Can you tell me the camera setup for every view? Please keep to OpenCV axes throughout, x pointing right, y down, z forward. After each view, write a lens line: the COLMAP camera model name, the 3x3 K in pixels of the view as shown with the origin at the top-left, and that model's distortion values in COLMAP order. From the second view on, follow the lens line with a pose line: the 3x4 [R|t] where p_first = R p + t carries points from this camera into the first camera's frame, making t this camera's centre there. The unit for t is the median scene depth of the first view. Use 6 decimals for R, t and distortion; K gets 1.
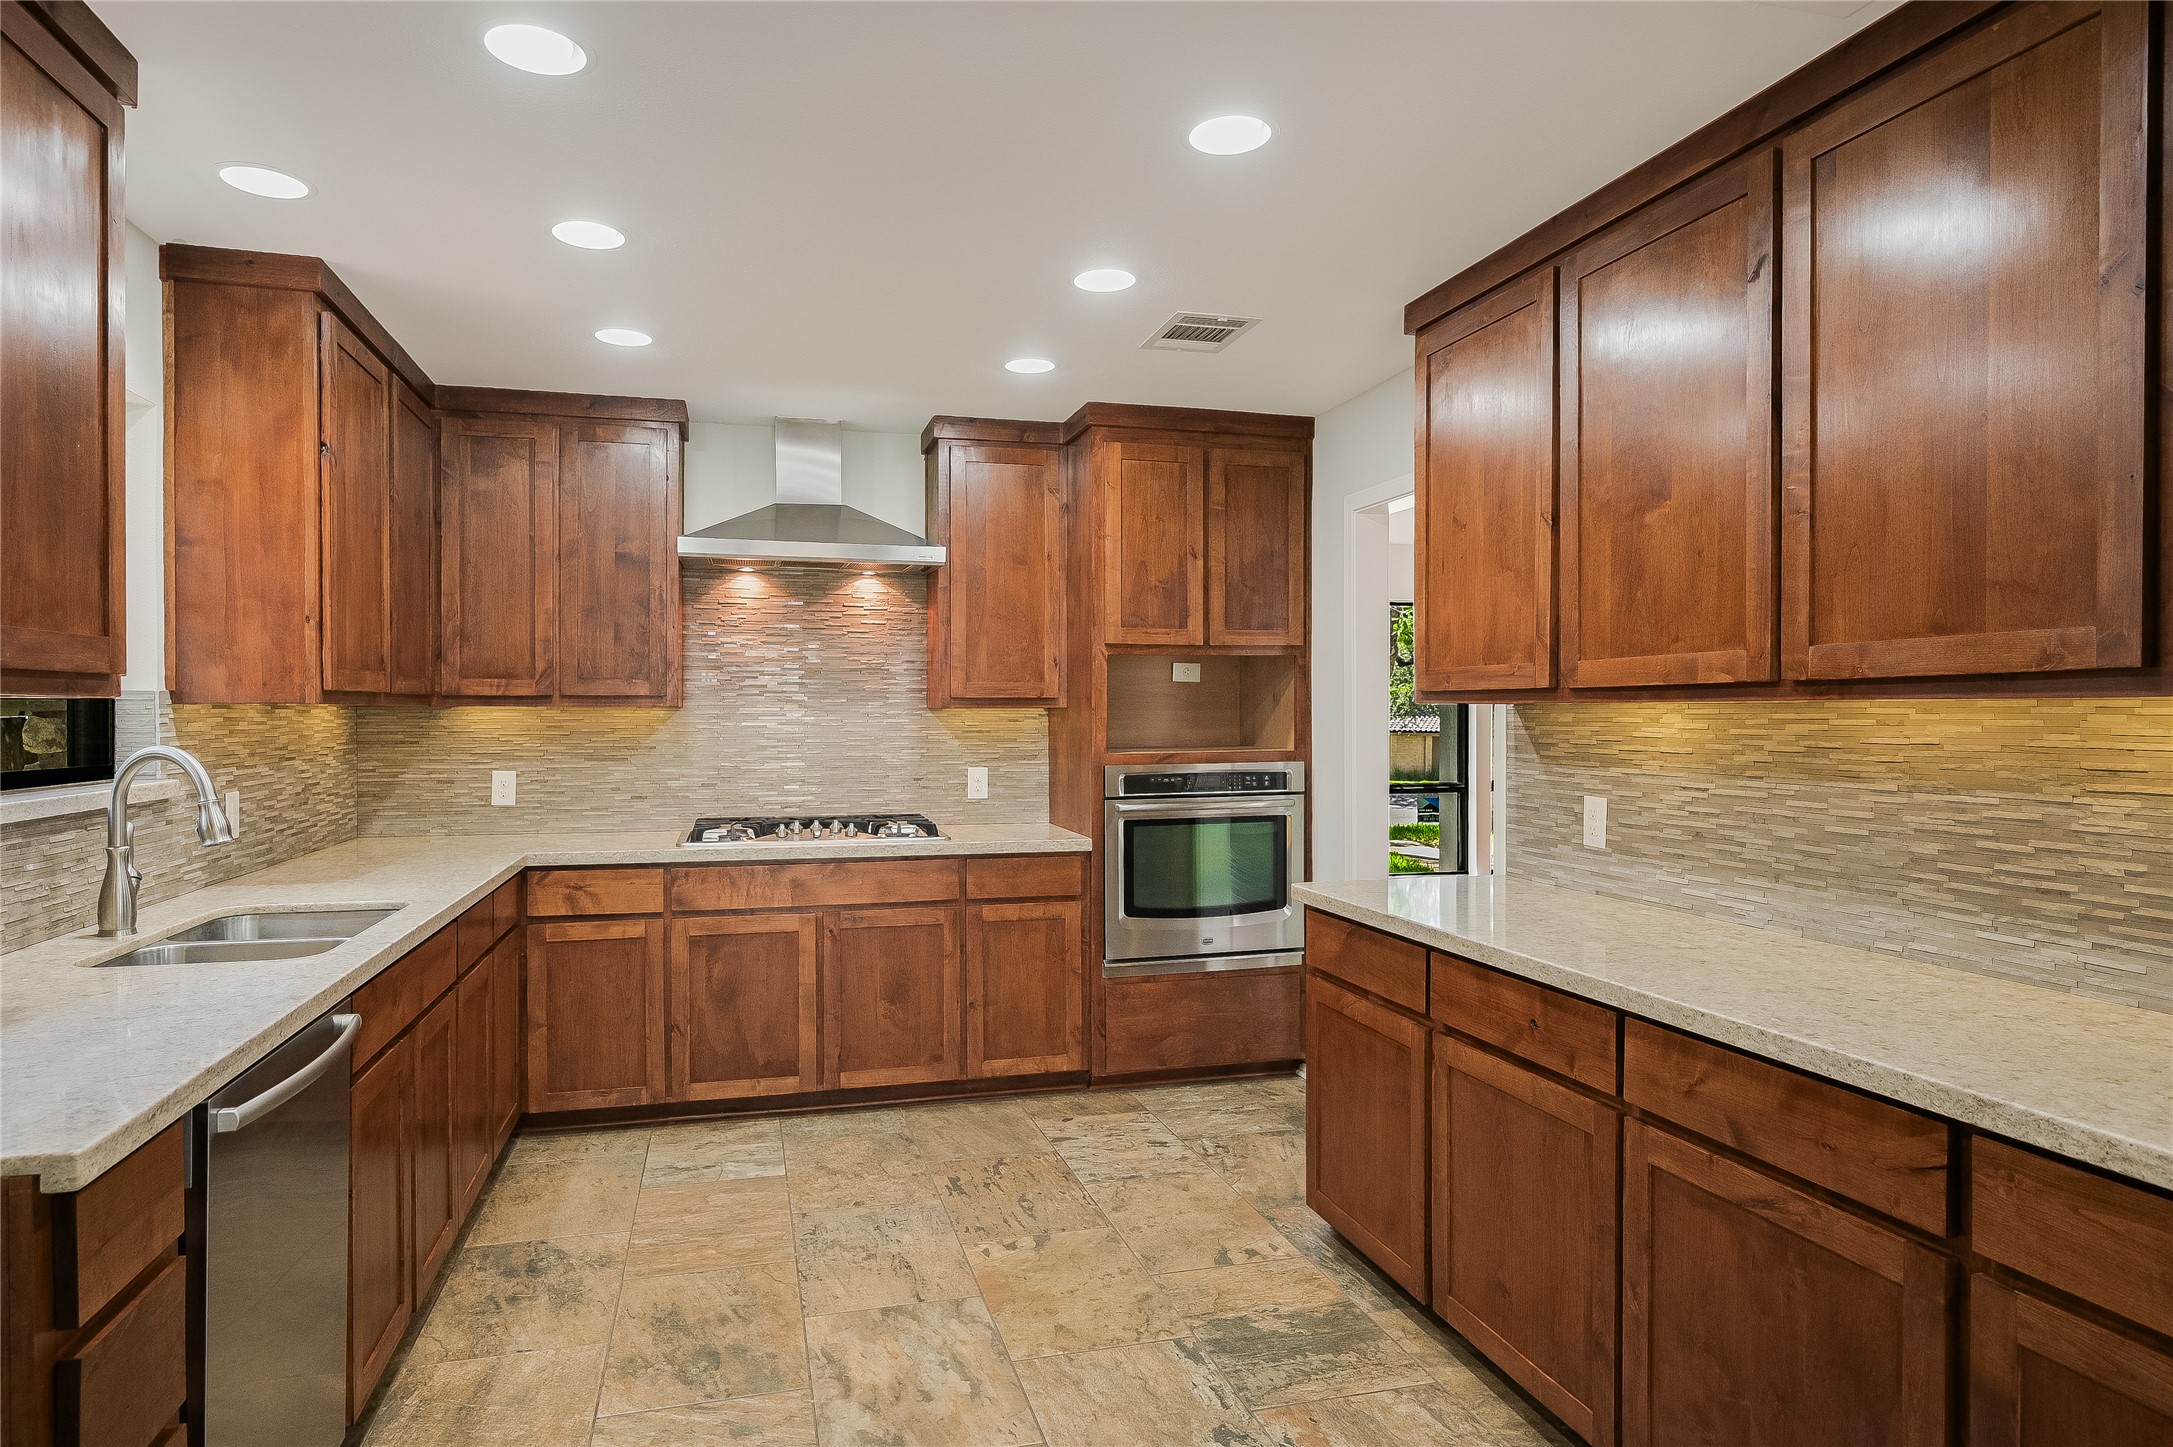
lens RADIAL K [[905.1, 0, 1072.6], [0, 905.1, 721.4], [0, 0, 1]] dist [0.002073, 0.000212]
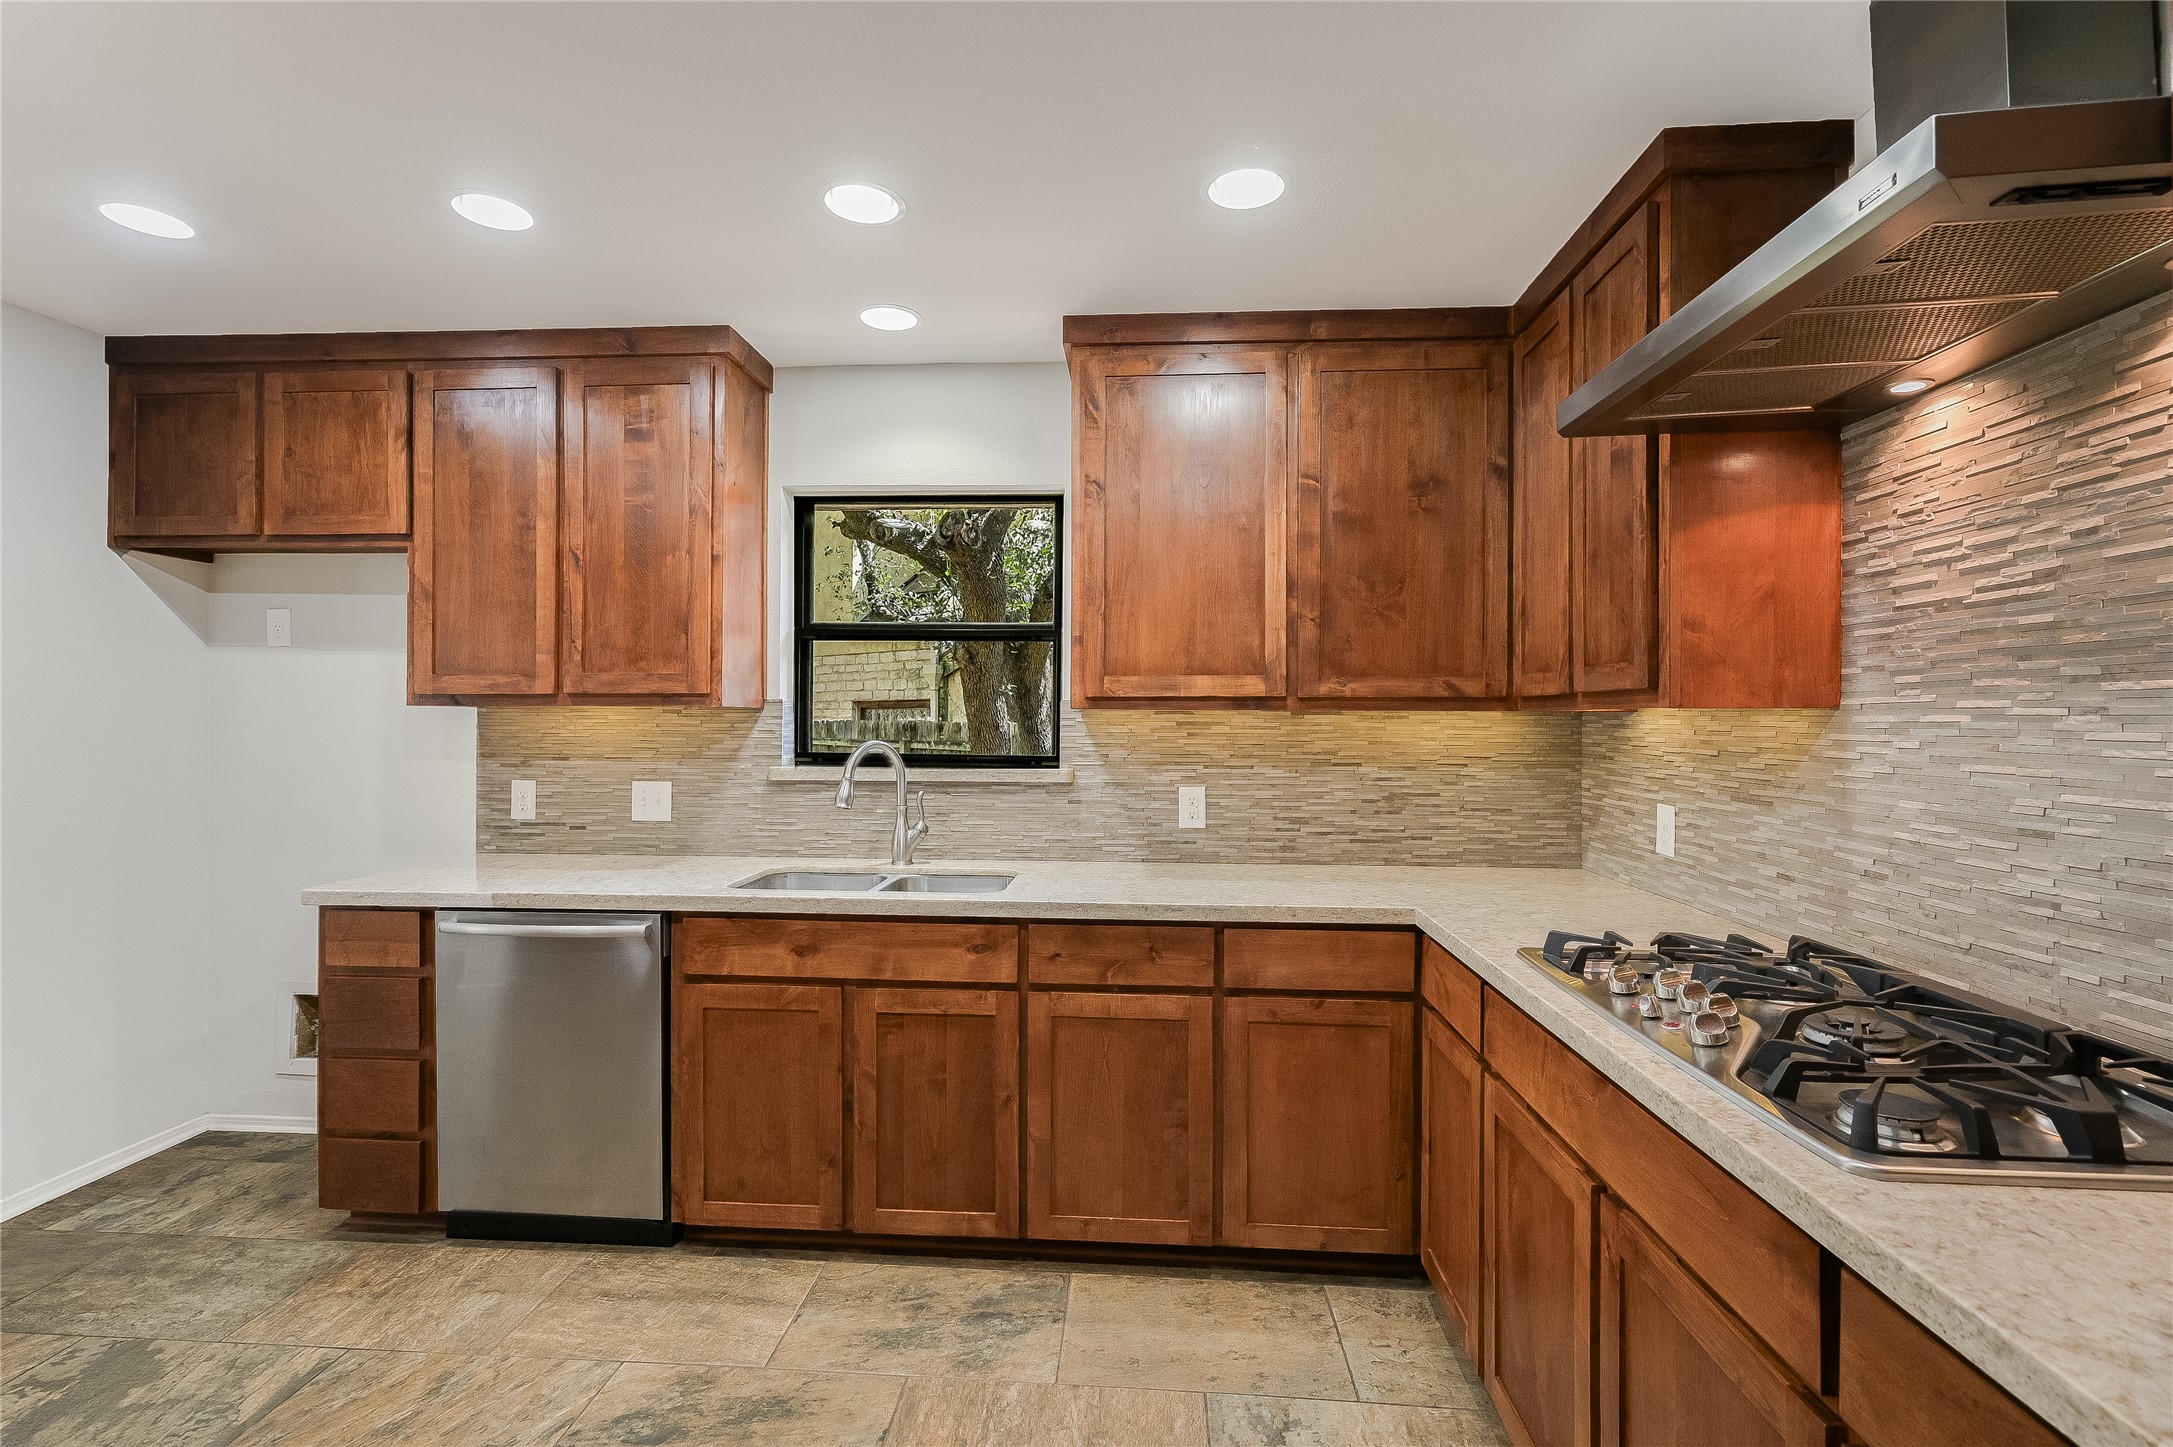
lens RADIAL K [[969.2, 0, 1086.5], [0, 969.2, 723.5], [0, 0, 1]] dist [0.001576, 0.000179]
pose [[-0.255833, 0.002933, -0.966716, 0.313293], [-0.013389, 0.999889, 0.006577, -0.010163], [0.966628, 0.014626, -0.255766, 1.251190]]
